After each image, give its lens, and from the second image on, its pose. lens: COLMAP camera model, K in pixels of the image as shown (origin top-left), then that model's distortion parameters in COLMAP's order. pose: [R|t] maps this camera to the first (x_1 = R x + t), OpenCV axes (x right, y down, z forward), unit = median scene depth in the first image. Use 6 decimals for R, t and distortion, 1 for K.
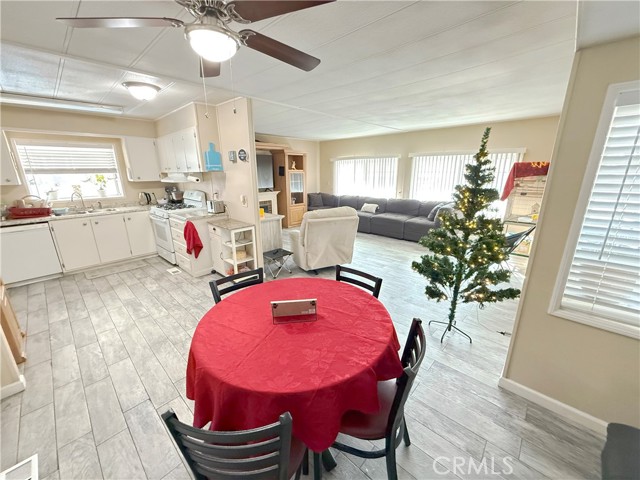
lens RADIAL K [[256.0, 0, 319.1], [0, 256.0, 240.5], [0, 0, 1]] dist [-0.000048, -0.000260]
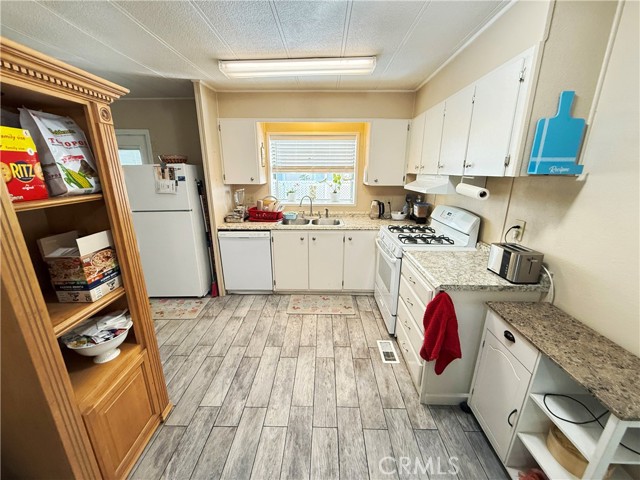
lens RADIAL K [[256.0, 0, 319.1], [0, 256.0, 240.5], [0, 0, 1]] dist [-0.000048, -0.000260]
pose [[0.666130, 0.211134, -0.715327, -0.347508], [-0.207648, 0.973675, 0.094021, -0.149602], [0.716347, 0.085906, 0.692436, 0.531651]]
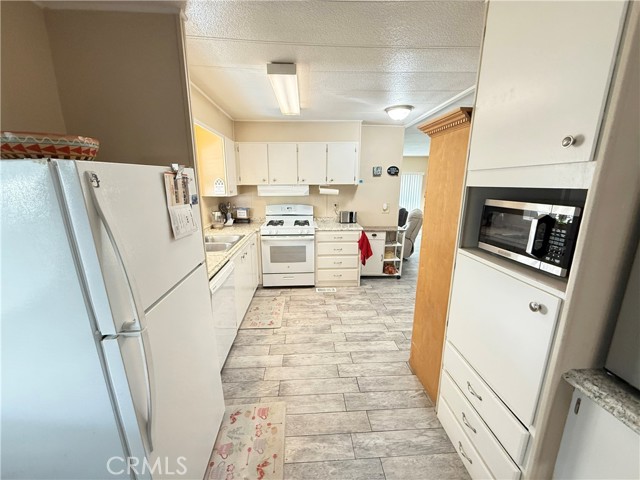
lens RADIAL K [[256.0, 0, 319.1], [0, 256.0, 240.5], [0, 0, 1]] dist [-0.000048, -0.000260]
pose [[0.689032, -0.148797, 0.709292, -1.325027], [0.188055, 0.981882, 0.023298, -0.090222], [-0.699908, 0.117333, 0.704530, 0.378381]]
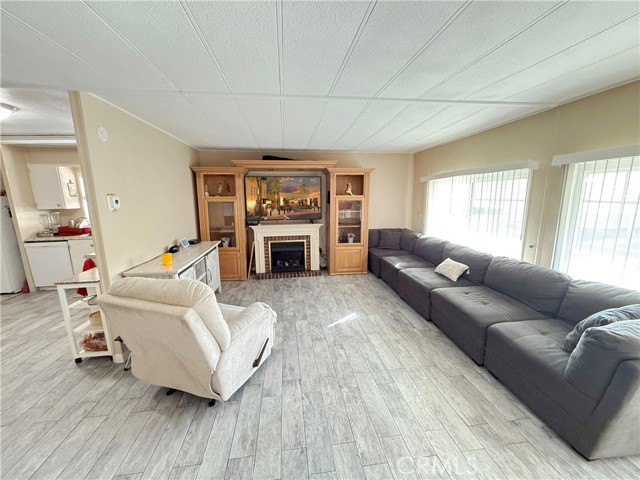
lens RADIAL K [[256.0, 0, 319.1], [0, 256.0, 240.5], [0, 0, 1]] dist [-0.000048, -0.000260]
pose [[0.773803, 0.107986, -0.624154, 0.544080], [-0.163028, 0.986118, -0.031506, -0.219760], [0.612087, 0.126134, 0.780666, 0.775088]]
